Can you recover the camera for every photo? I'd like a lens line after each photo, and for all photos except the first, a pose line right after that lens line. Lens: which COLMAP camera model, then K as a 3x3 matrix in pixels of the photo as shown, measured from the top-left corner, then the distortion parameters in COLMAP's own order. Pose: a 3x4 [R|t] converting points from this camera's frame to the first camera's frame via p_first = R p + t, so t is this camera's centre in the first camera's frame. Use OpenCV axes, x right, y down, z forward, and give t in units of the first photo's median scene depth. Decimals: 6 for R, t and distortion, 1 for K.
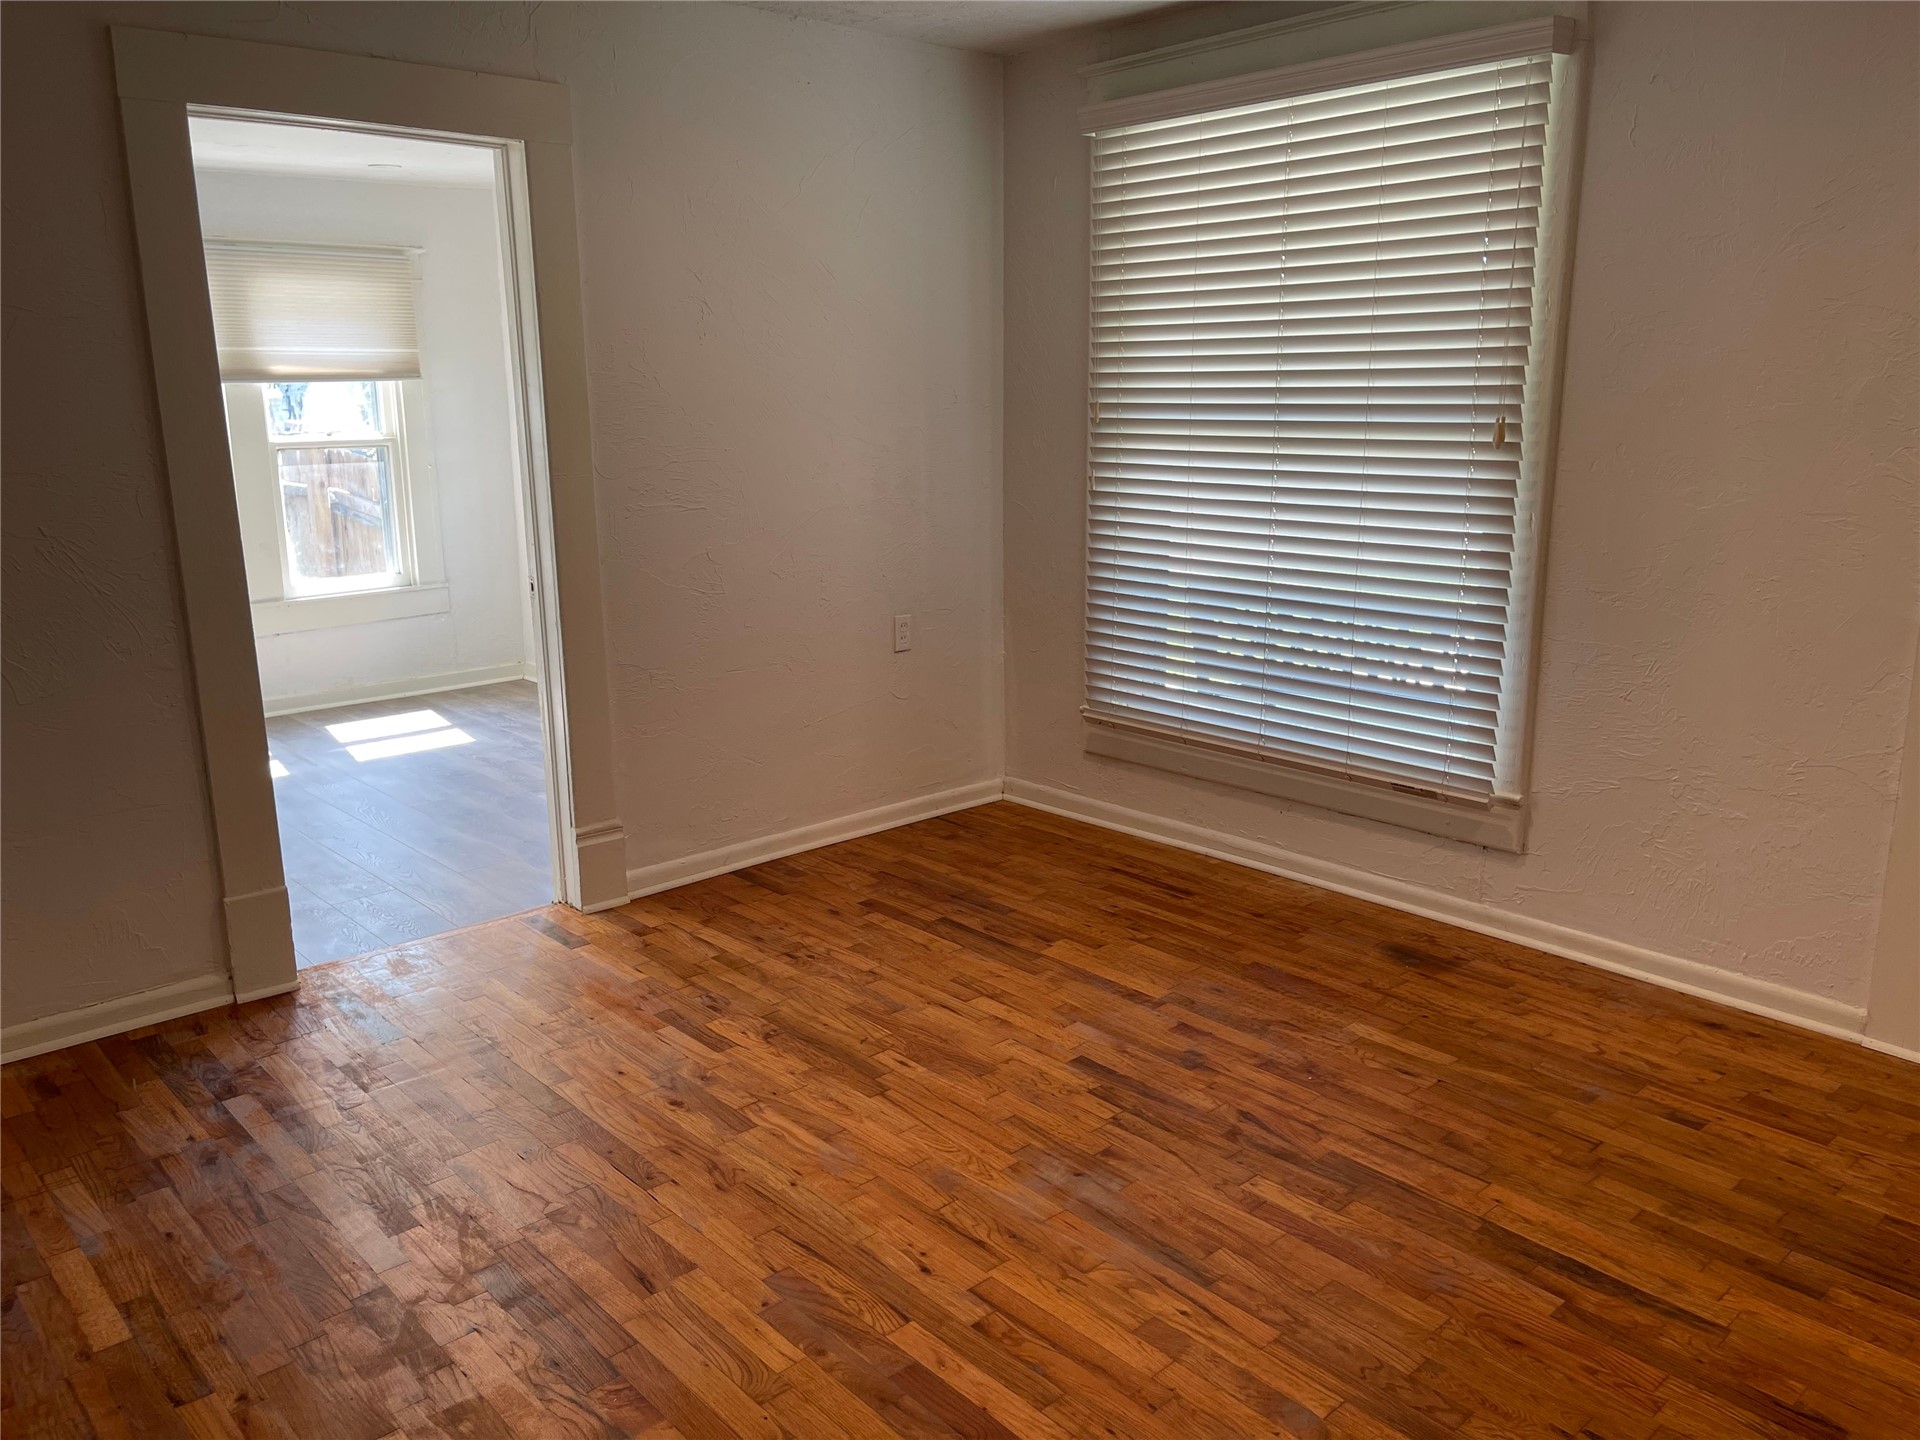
lens RADIAL K [[1442.2, 0, 941.2], [0, 1442.2, 709.8], [0, 0, 1]] dist [0.064886, -0.085597]
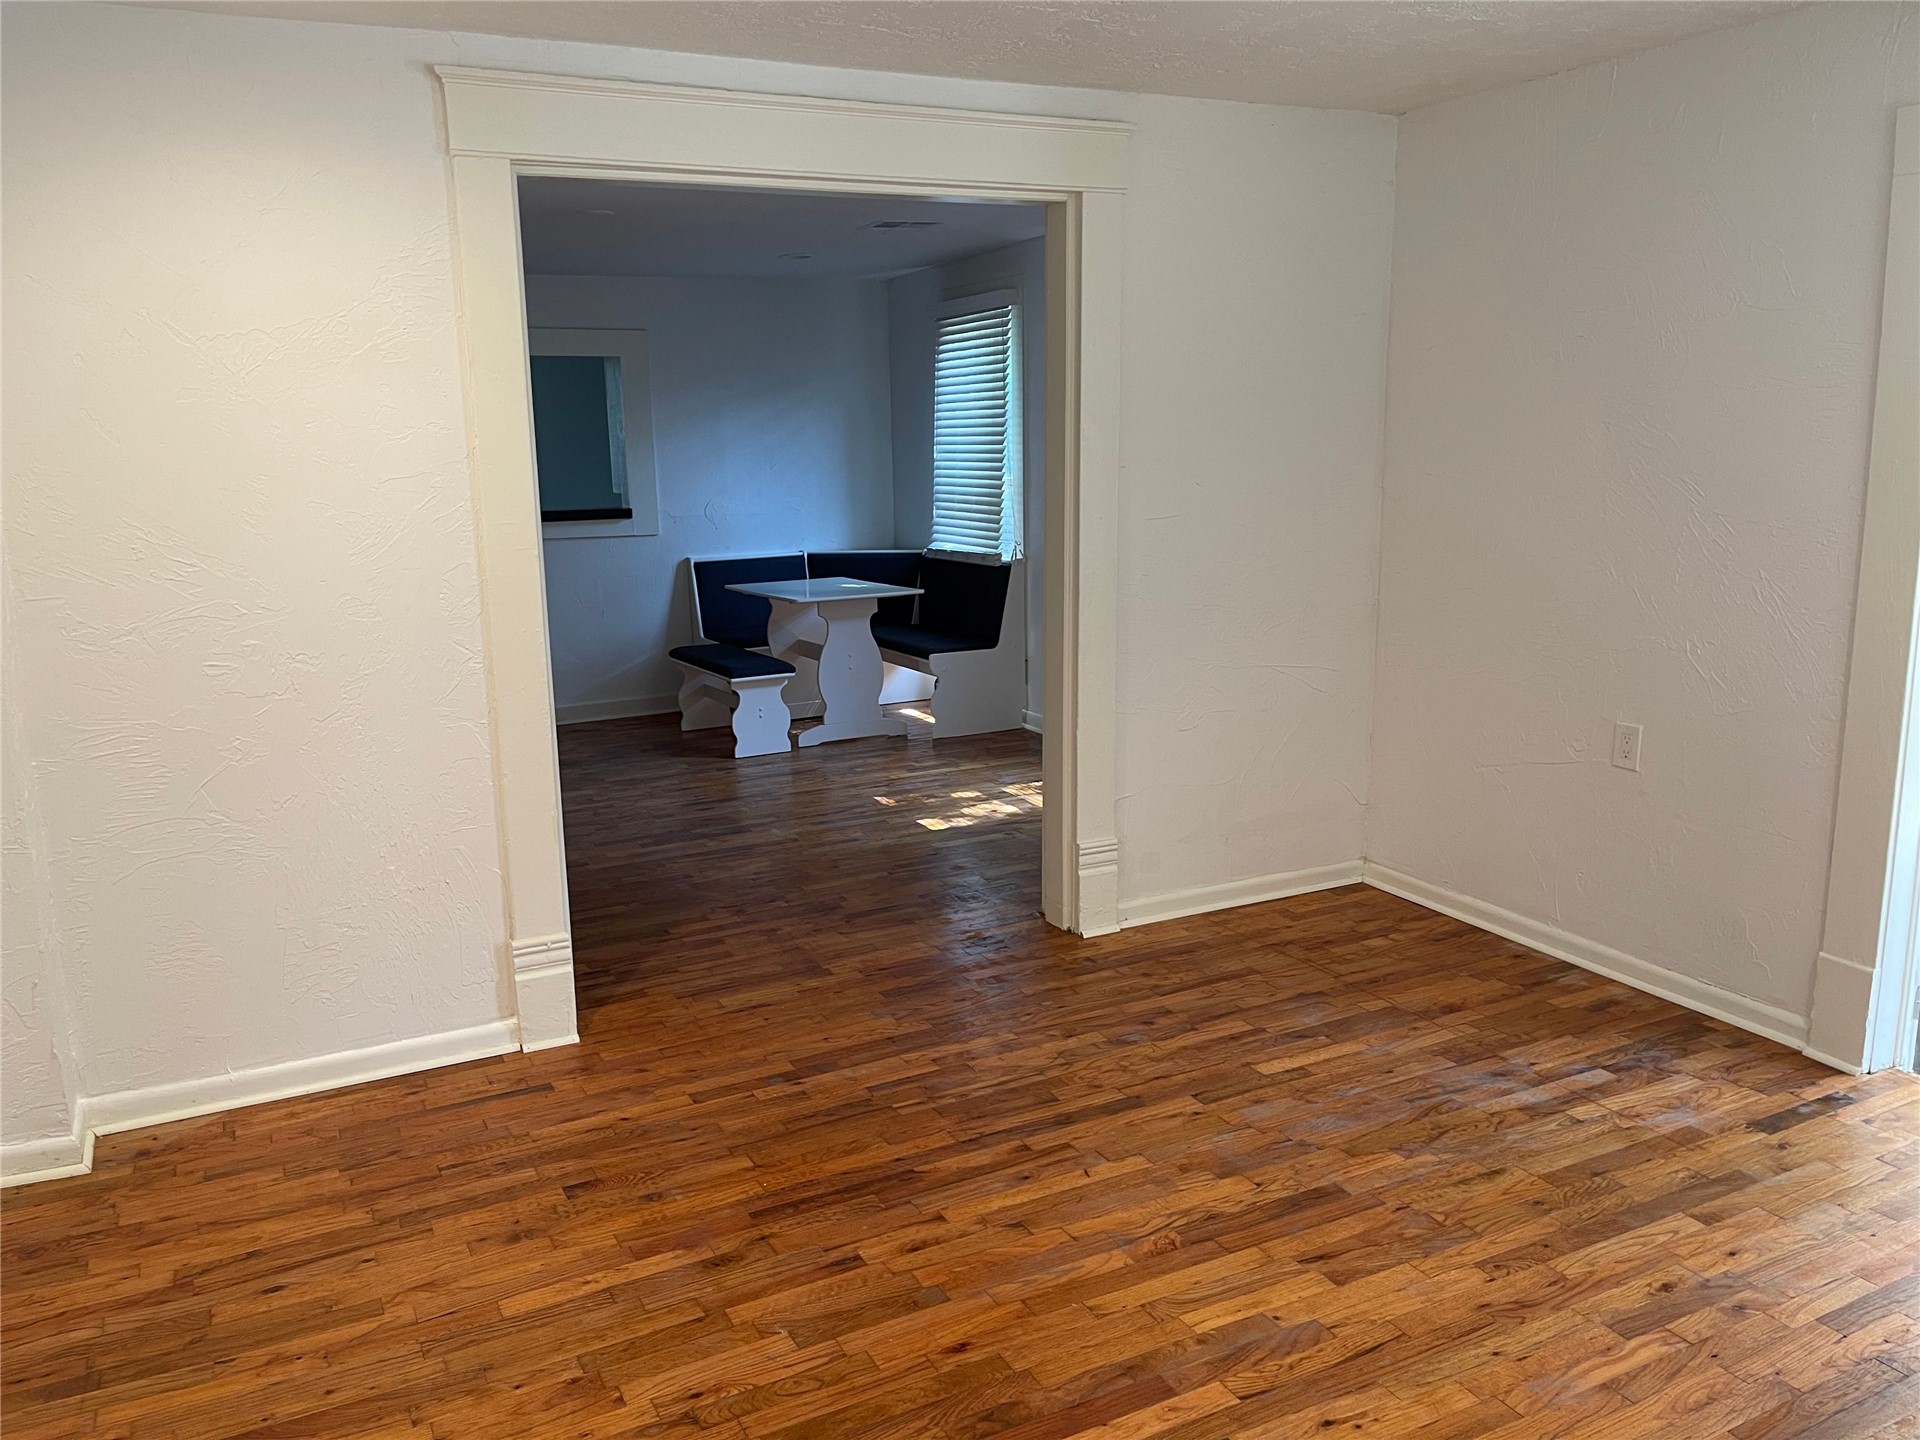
lens RADIAL K [[1442.2, 0, 941.2], [0, 1442.2, 709.8], [0, 0, 1]] dist [0.064886, -0.085597]
pose [[-0.262595, 0.193945, -0.945214, 0.793517], [-0.192705, 0.949316, 0.248323, -0.218715], [0.945467, 0.247356, -0.211911, 0.792566]]
